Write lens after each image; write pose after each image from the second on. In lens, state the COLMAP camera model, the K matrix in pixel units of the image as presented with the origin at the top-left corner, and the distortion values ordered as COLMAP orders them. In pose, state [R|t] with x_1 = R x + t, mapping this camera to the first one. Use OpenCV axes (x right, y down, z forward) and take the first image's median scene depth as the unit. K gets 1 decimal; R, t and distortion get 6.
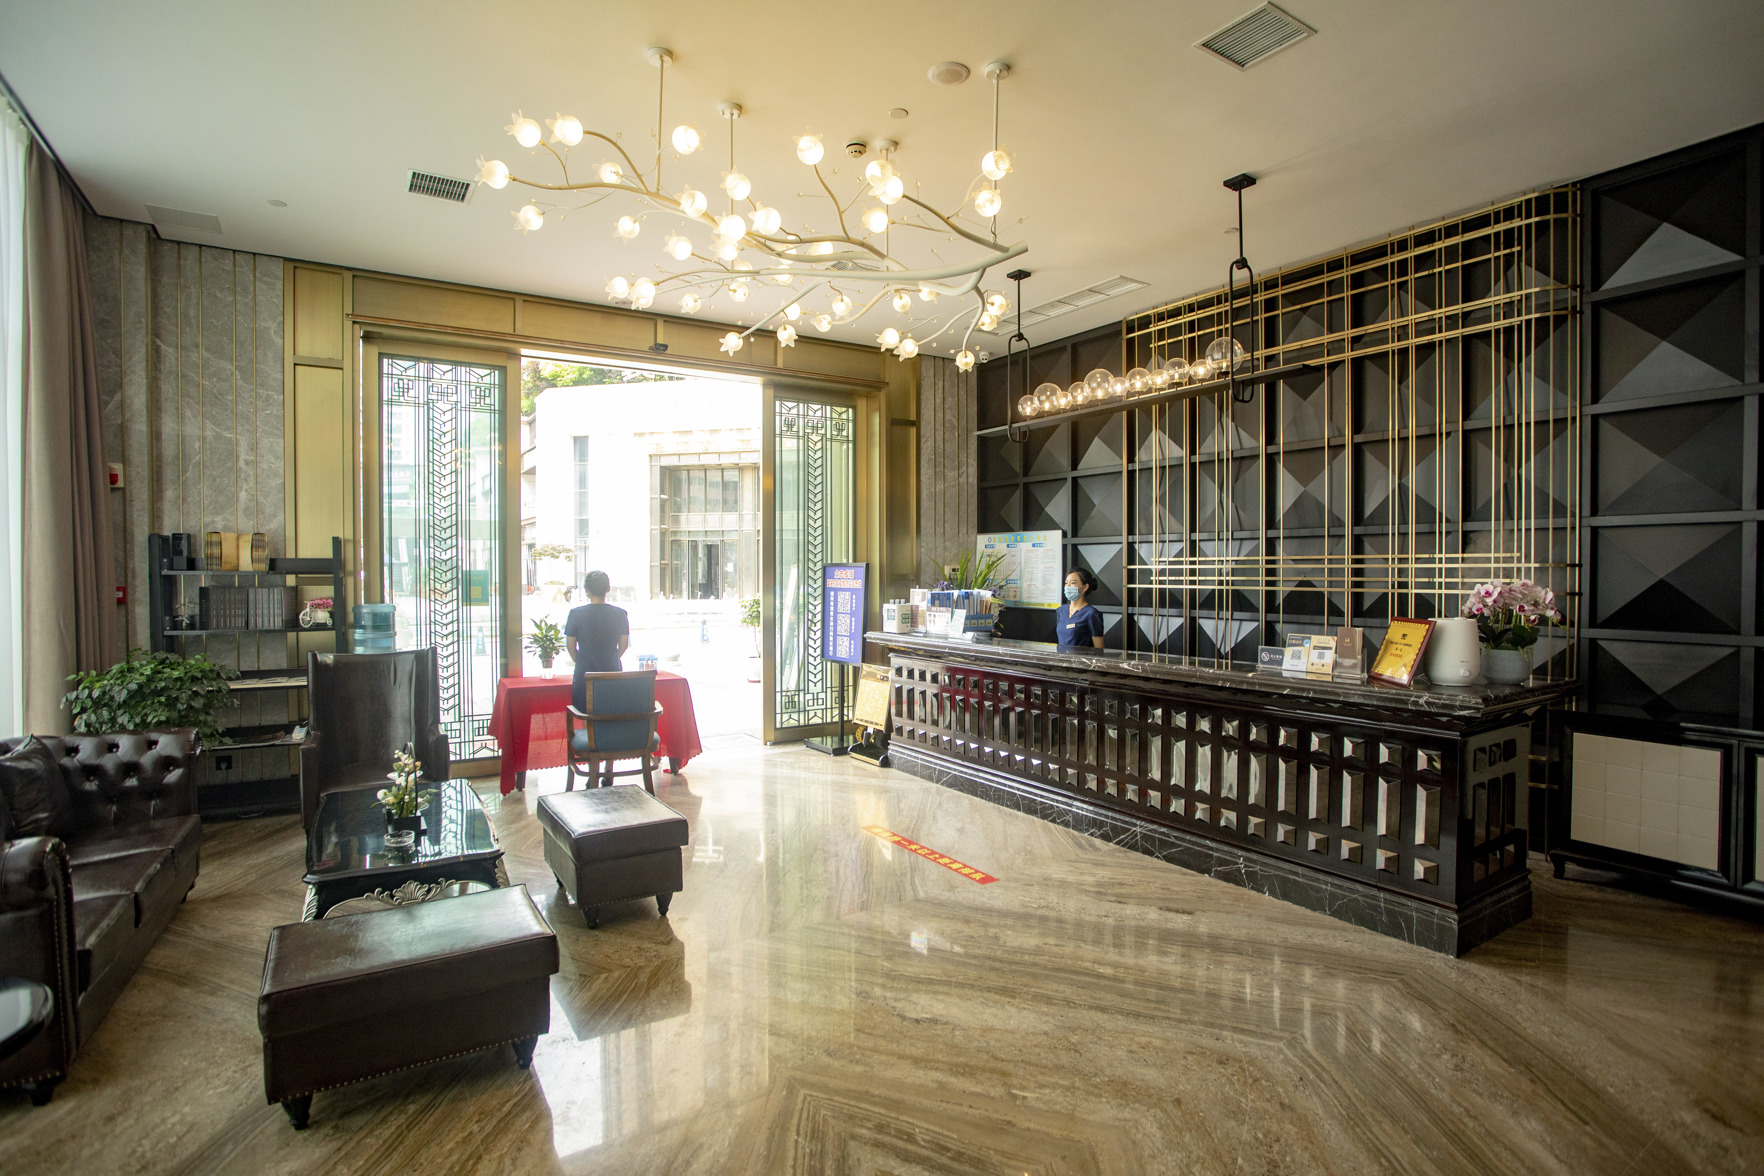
lens RADIAL K [[875.5, 0, 878.4], [0, 875.5, 583.5], [0, 0, 1]] dist [-0.034806, 0.001217]
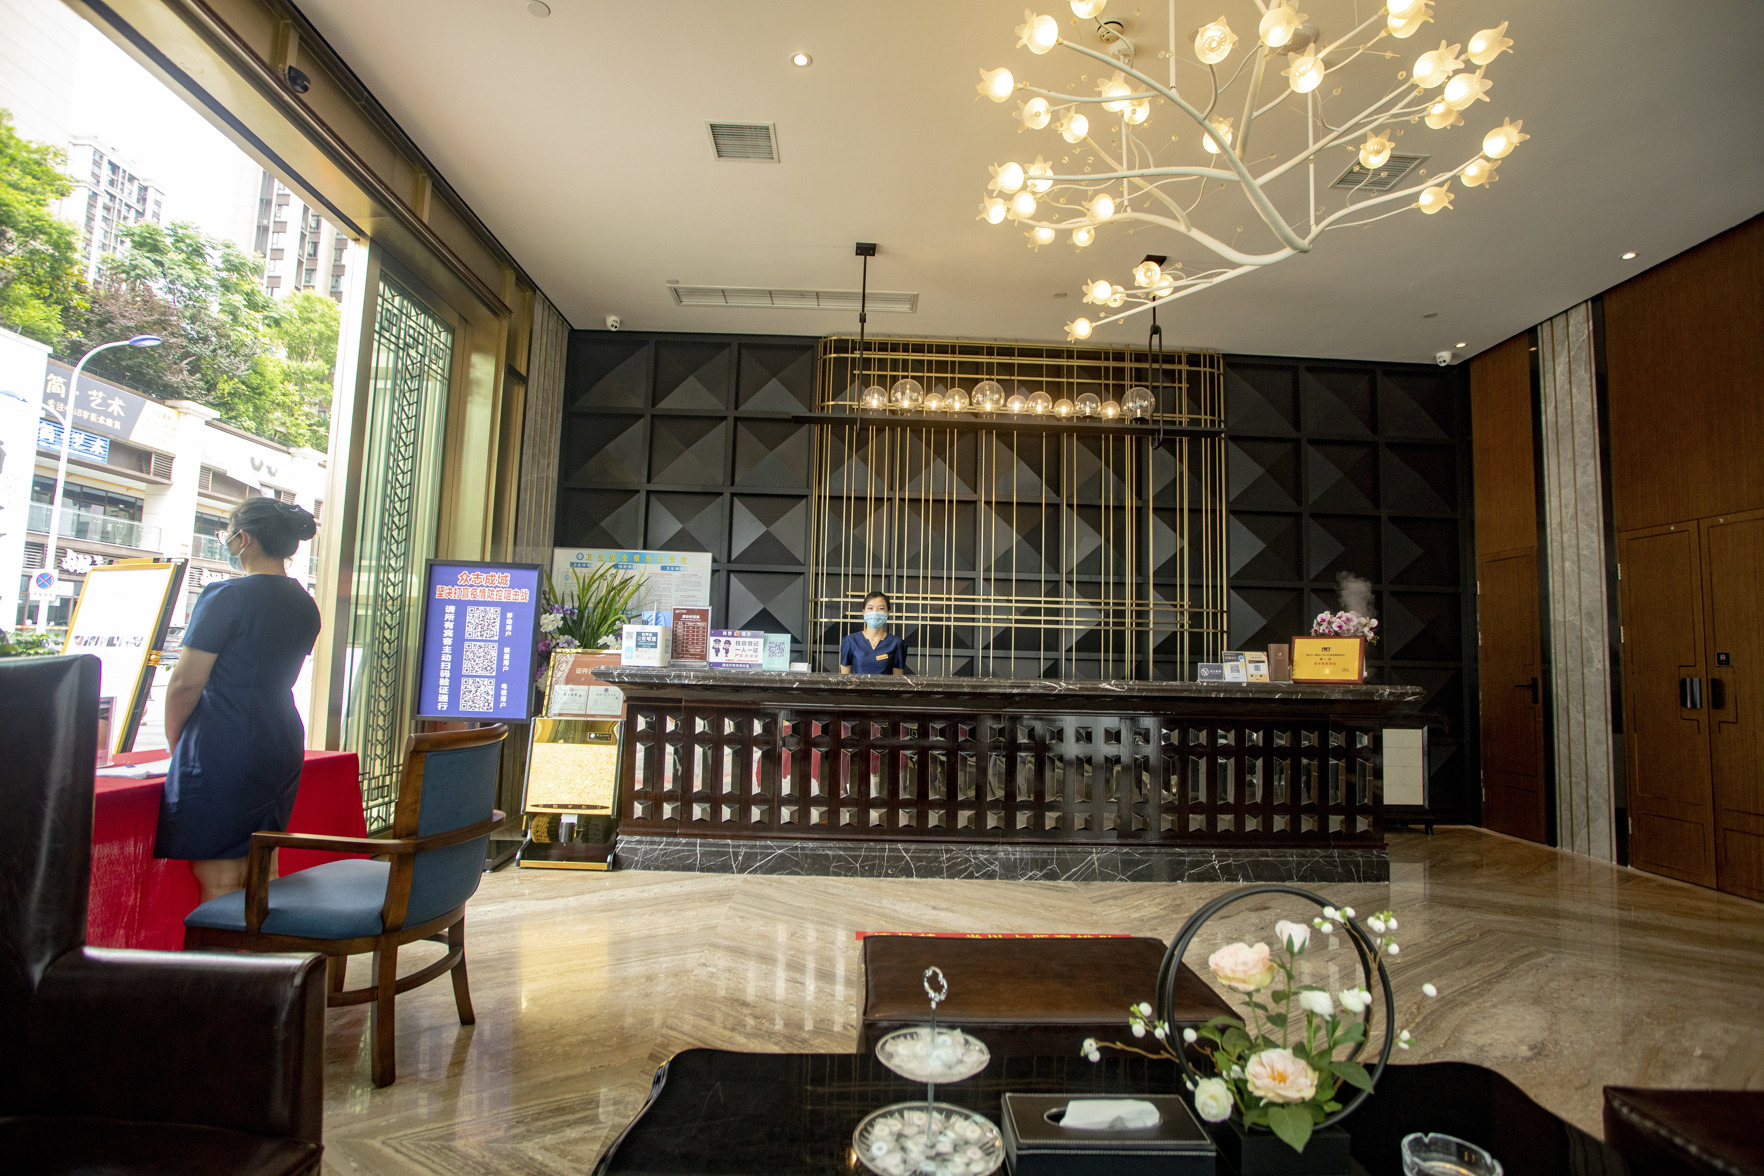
lens RADIAL K [[875.5, 0, 878.4], [0, 875.5, 583.5], [0, 0, 1]] dist [-0.034806, 0.001217]
pose [[0.520801, 0.095225, 0.848350, -0.524634], [-0.016252, 0.994685, -0.101673, 0.063940], [-0.853523, 0.039164, 0.519581, 0.535143]]
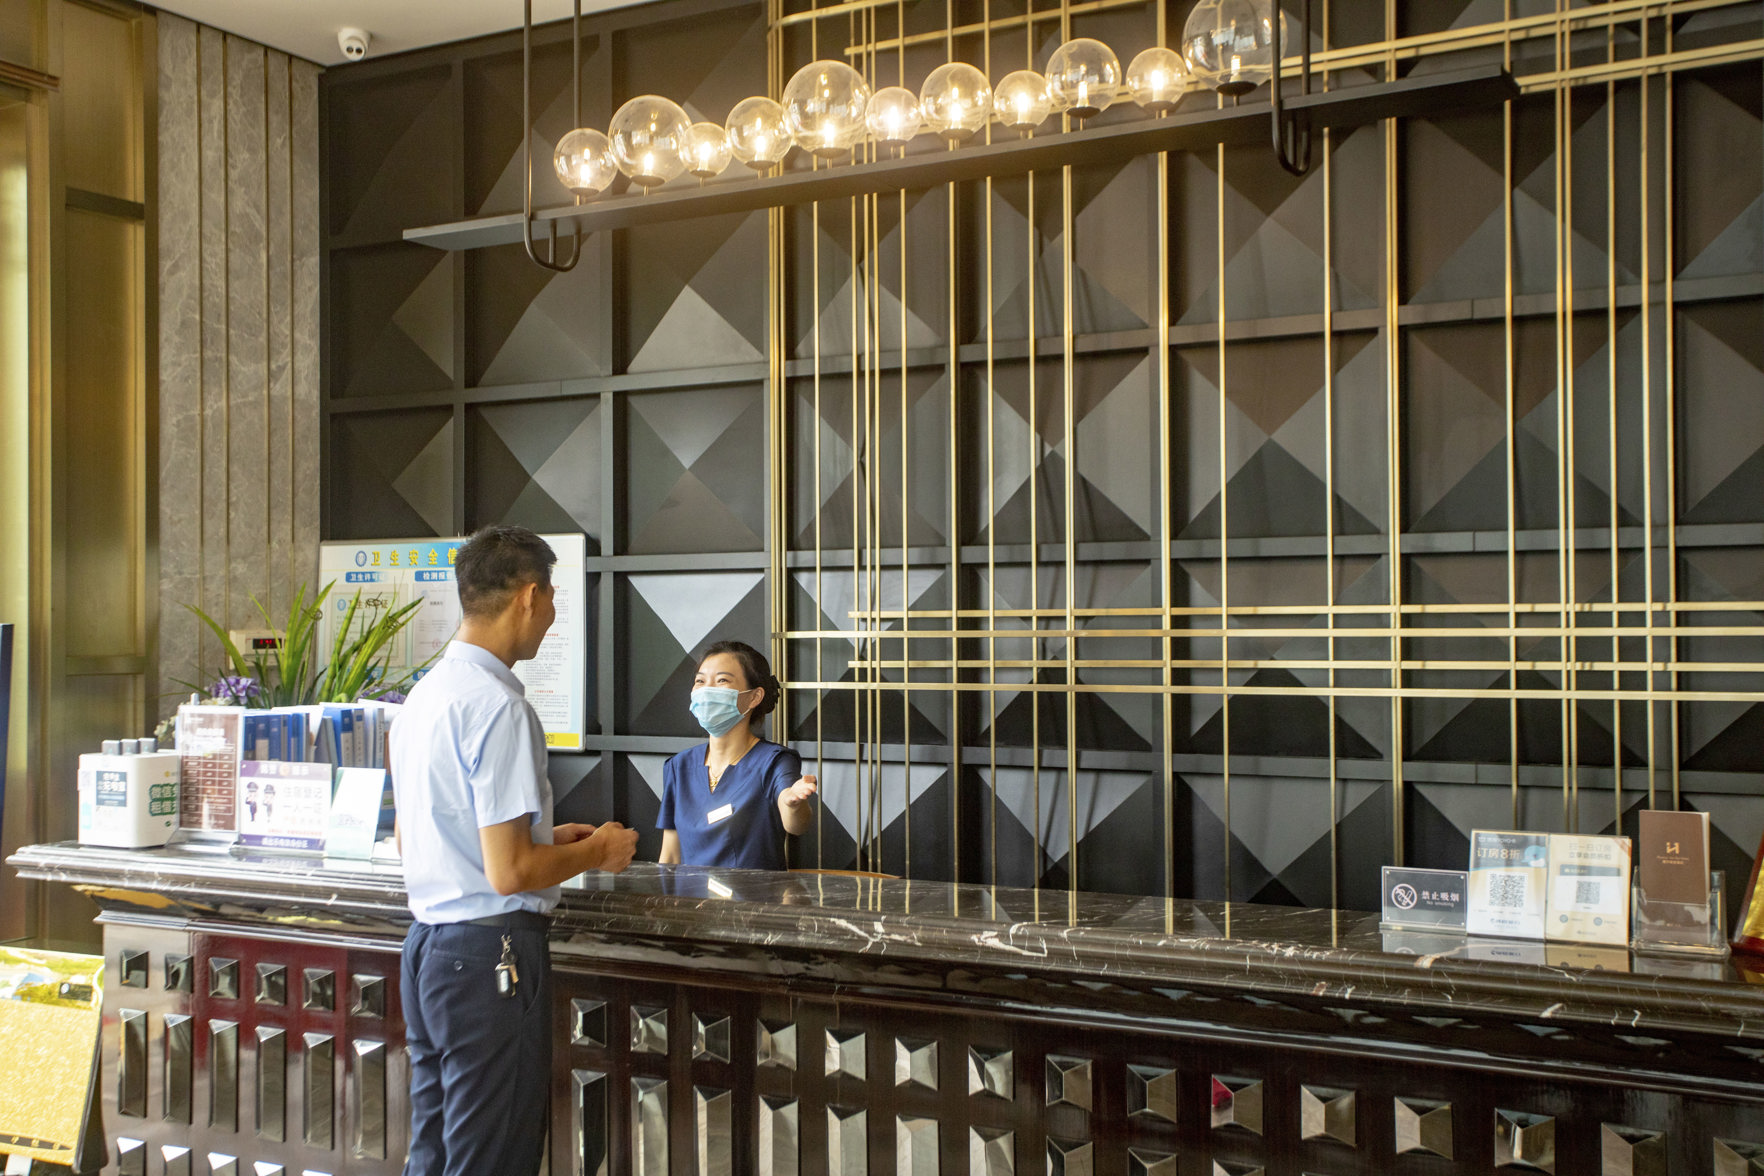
lens RADIAL K [[1913.9, 0, 847.1], [0, 1913.9, 591.4], [0, 0, 1]] dist [0.074443, 0.007827]
pose [[0.892700, 0.008144, 0.450577, -0.070247], [0.009250, 0.999295, -0.036387, -0.008015], [-0.450556, 0.036650, 0.891996, 0.285176]]
